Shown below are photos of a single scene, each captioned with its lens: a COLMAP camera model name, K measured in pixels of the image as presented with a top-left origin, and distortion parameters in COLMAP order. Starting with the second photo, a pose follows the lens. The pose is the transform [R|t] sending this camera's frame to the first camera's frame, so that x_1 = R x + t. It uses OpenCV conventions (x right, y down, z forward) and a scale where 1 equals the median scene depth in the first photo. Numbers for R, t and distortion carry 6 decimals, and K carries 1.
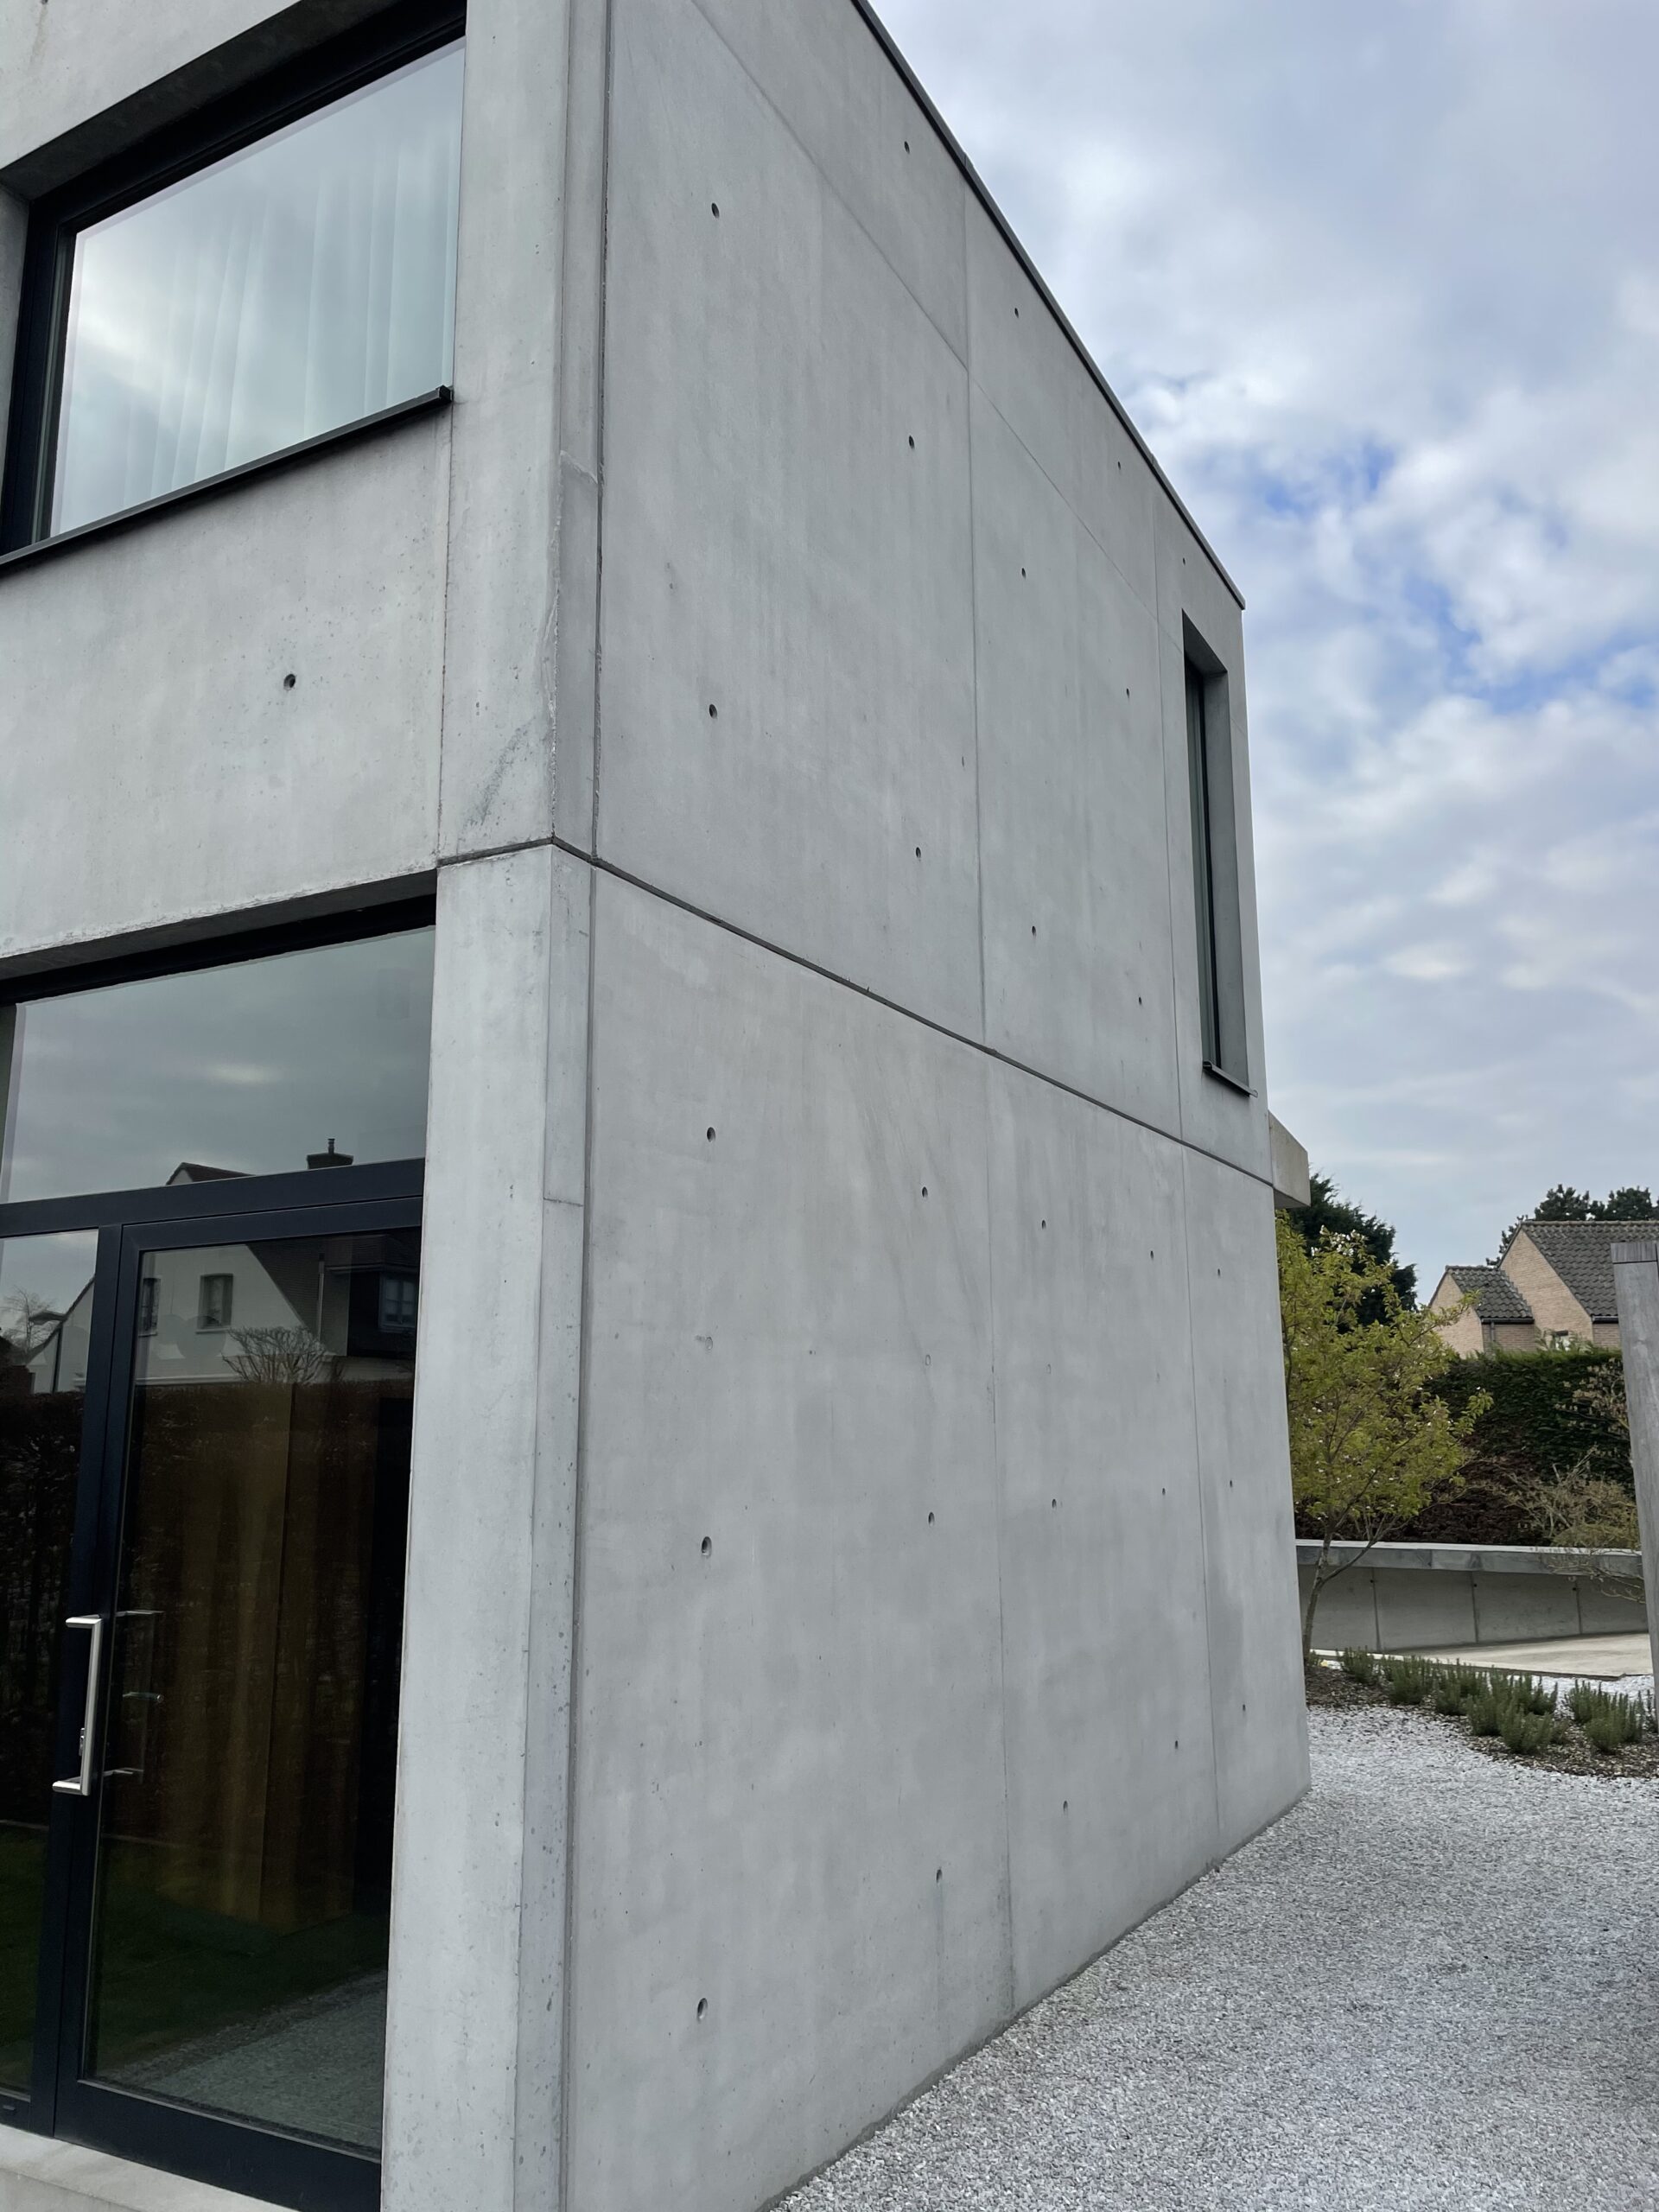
lens RADIAL K [[1684.2, 0, 823.4], [0, 1684.2, 1094.5], [0, 0, 1]] dist [0.098550, -0.133882]
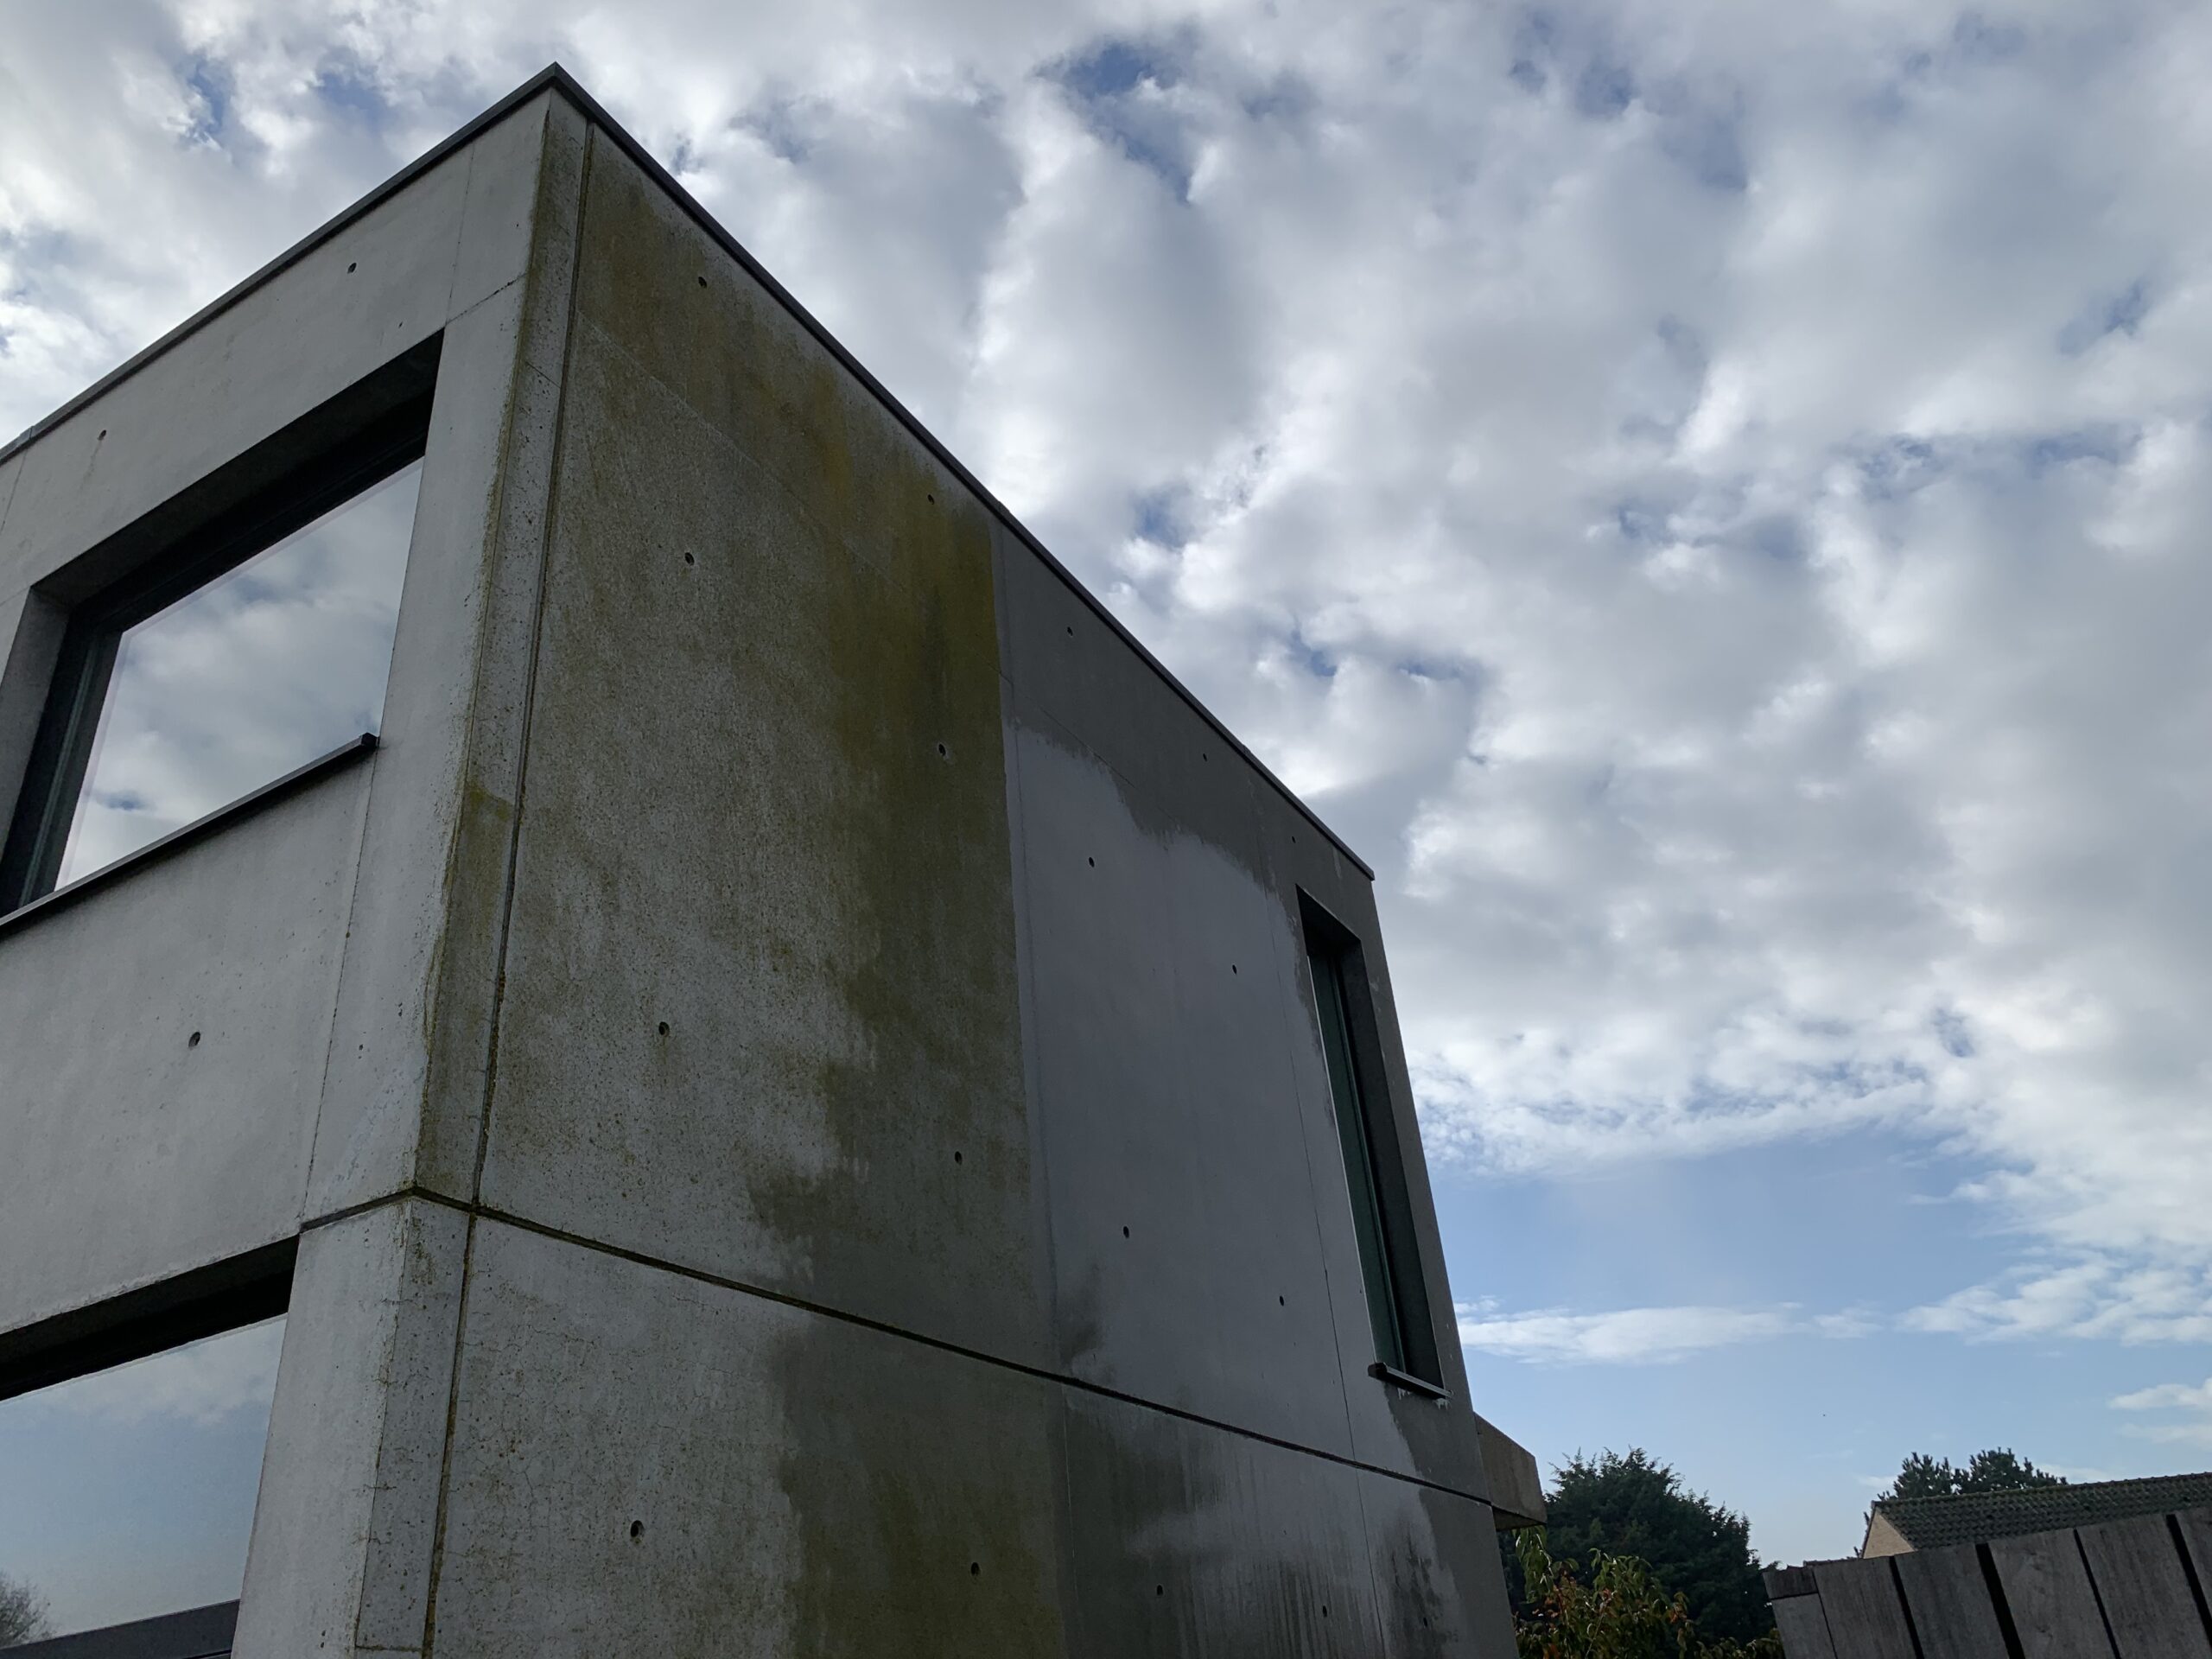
lens RADIAL K [[1704.4, 0, 1087.8], [0, 1704.4, 804.8], [0, 0, 1]] dist [0.007172, -0.004447]
pose [[0.996405, -0.084720, 0.000190, 0.188233], [0.079866, 0.938559, -0.335750, -0.011613], [0.028267, 0.334558, 0.941951, 0.097579]]
